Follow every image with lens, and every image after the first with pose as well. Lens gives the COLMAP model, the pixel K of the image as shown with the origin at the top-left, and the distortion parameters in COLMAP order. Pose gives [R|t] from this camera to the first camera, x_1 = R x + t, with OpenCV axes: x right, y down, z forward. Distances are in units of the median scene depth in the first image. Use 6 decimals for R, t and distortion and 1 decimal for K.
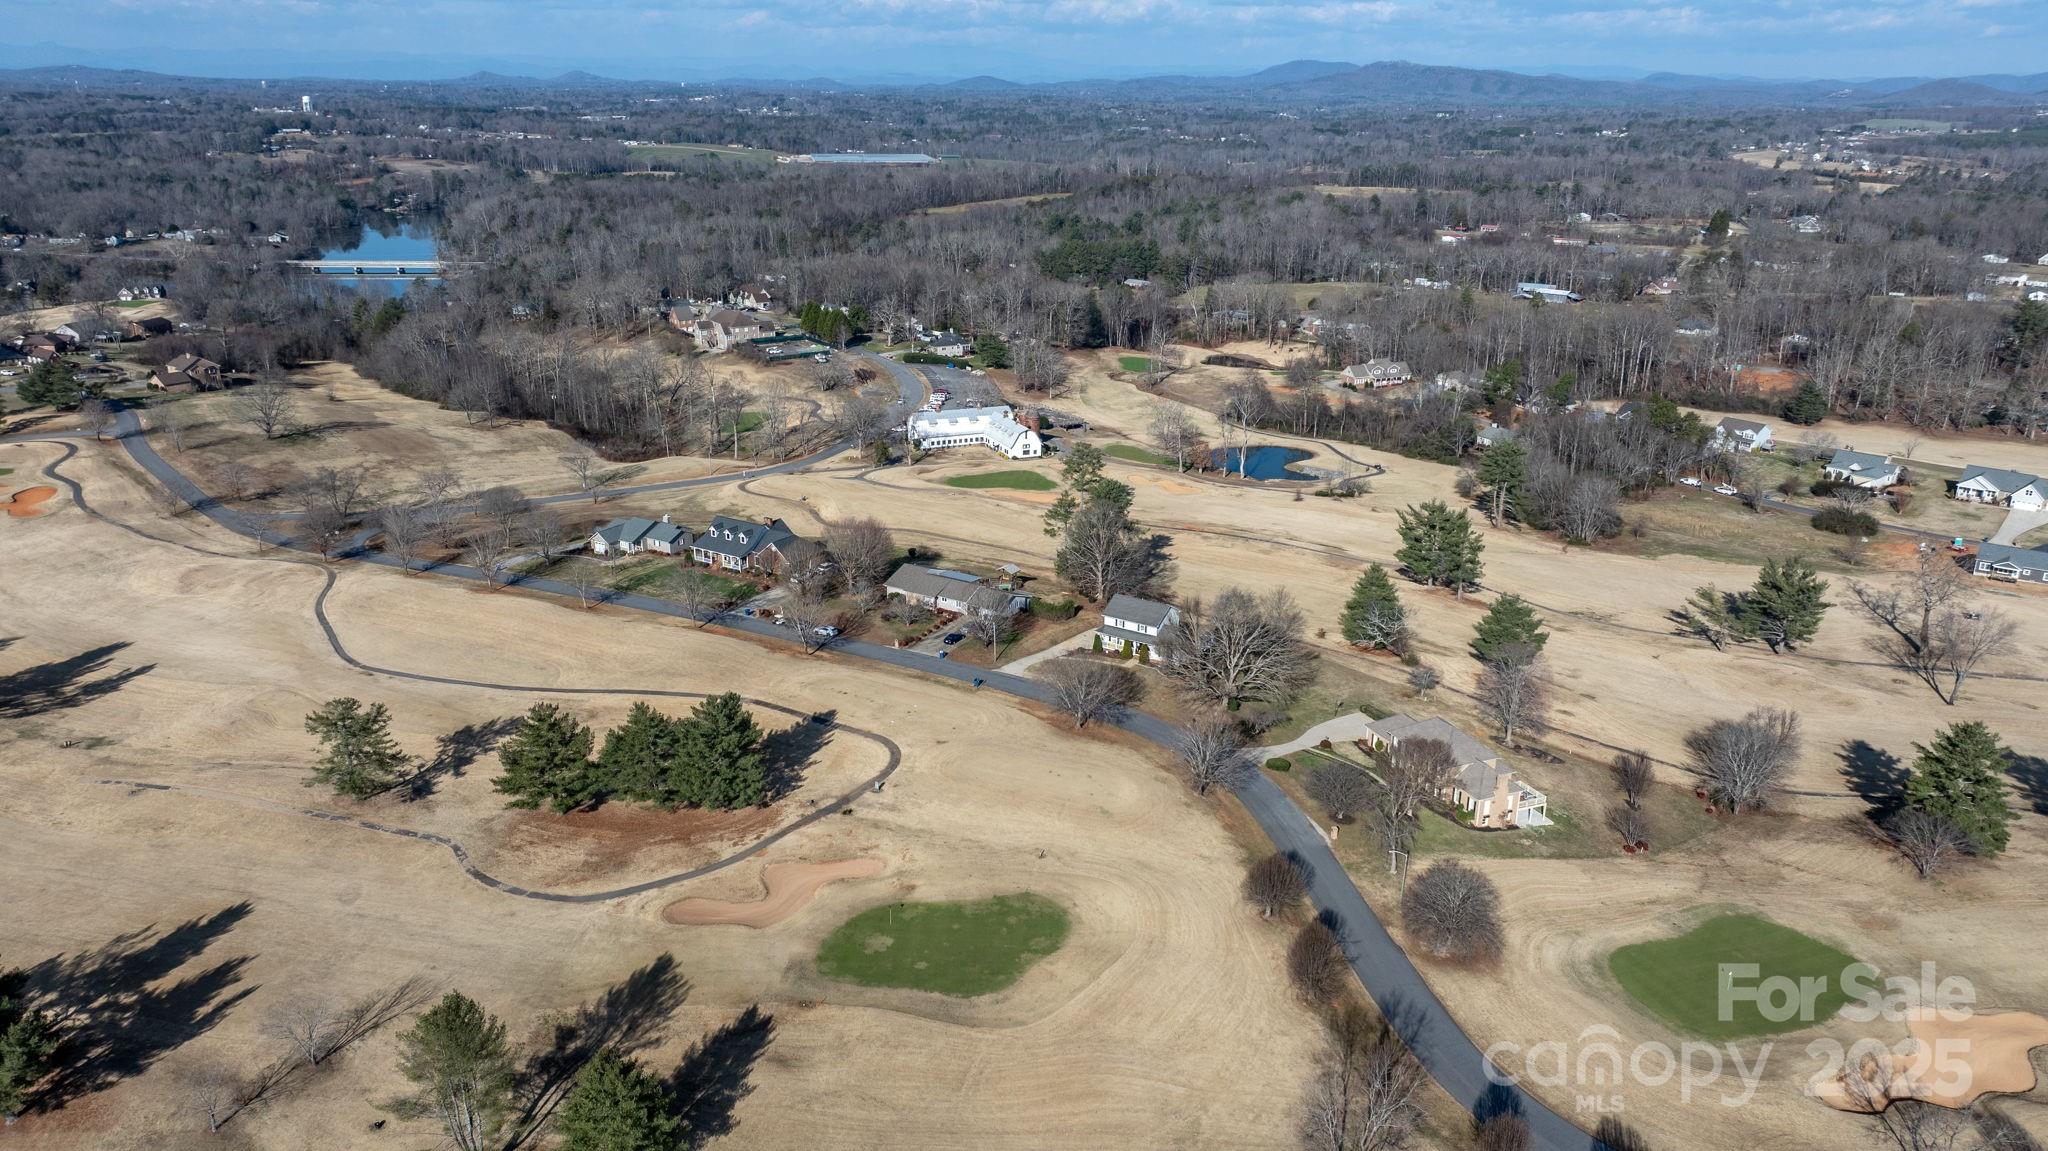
lens RADIAL K [[1446.5, 0, 1024.0], [0, 1446.5, 575.5], [0, 0, 1]] dist [-0.029490, -0.001995]
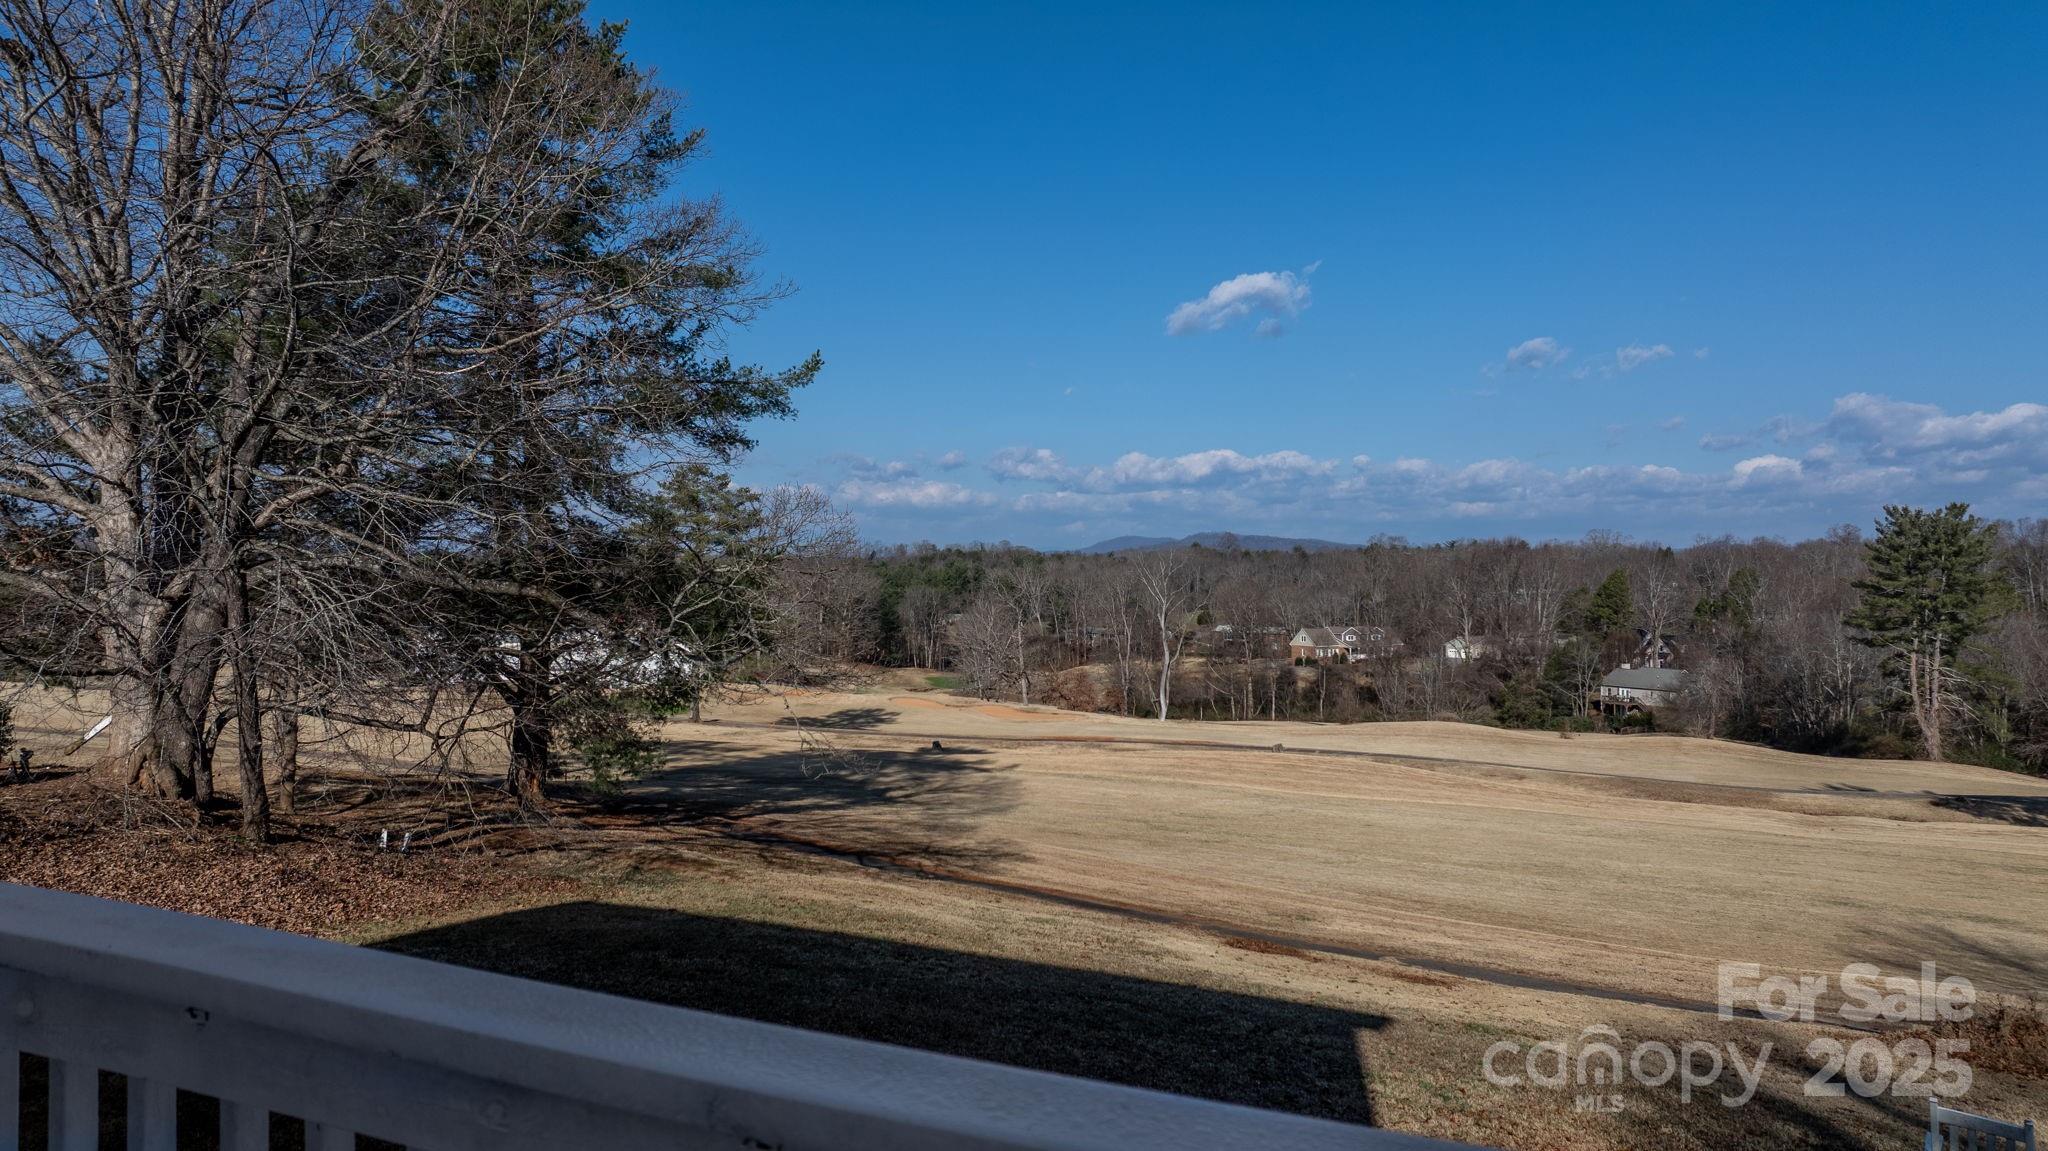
lens RADIAL K [[1446.5, 0, 1024.0], [0, 1446.5, 575.5], [0, 0, 1]] dist [-0.029490, -0.001995]
pose [[0.994558, -0.003040, 0.104136, 0.099802], [0.036159, 0.947508, -0.317681, 0.035429], [-0.097704, 0.319718, 0.942462, 0.877133]]
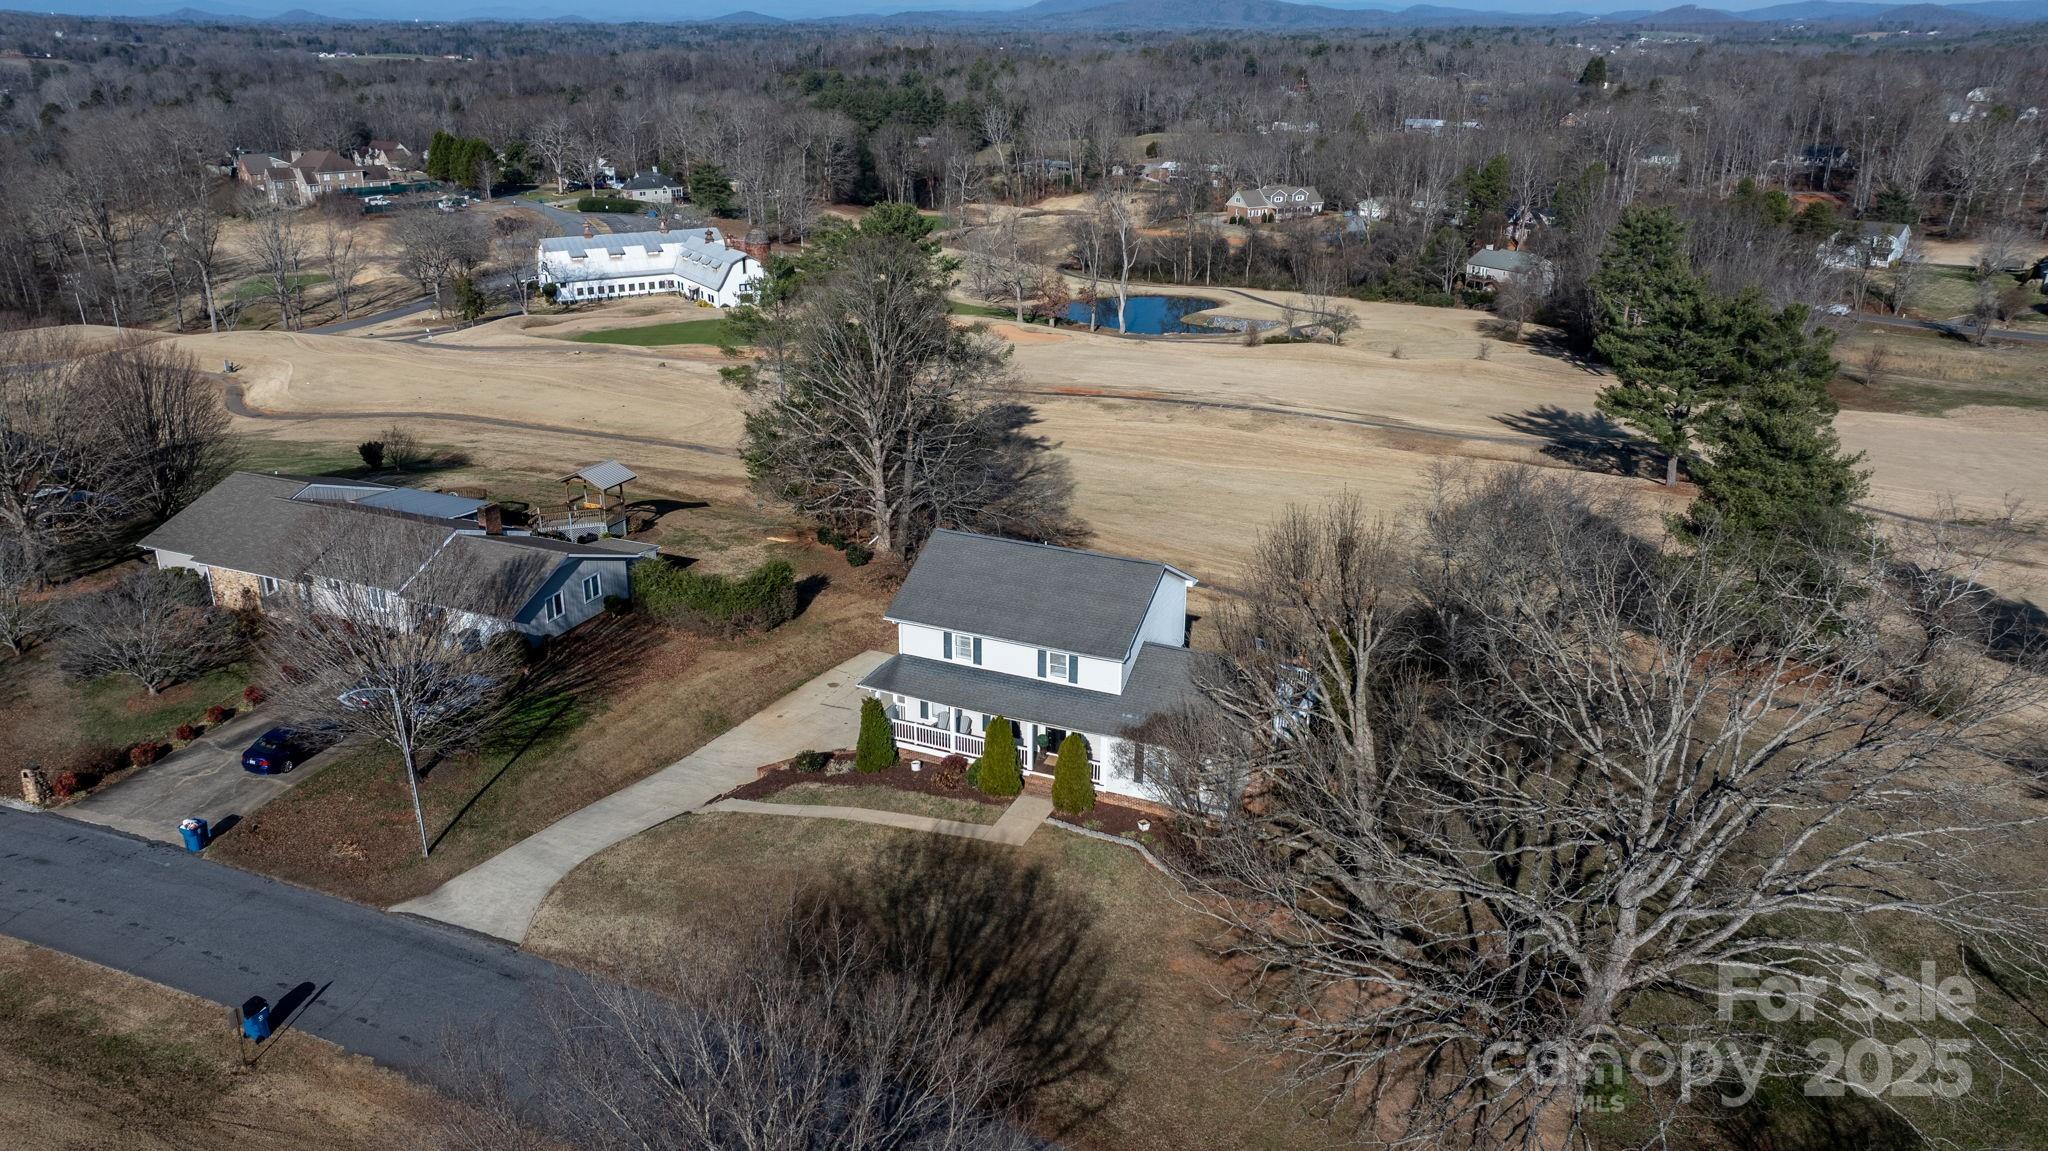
lens RADIAL K [[1484.5, 0, 1024.0], [0, 1484.5, 575.5], [0, 0, 1]] dist [0.008087, -0.000257]
pose [[0.989025, -0.057554, 0.136078, 0.034373], [0.052838, 0.997879, 0.038023, 0.009446], [-0.137978, -0.030416, 0.989968, 0.596932]]
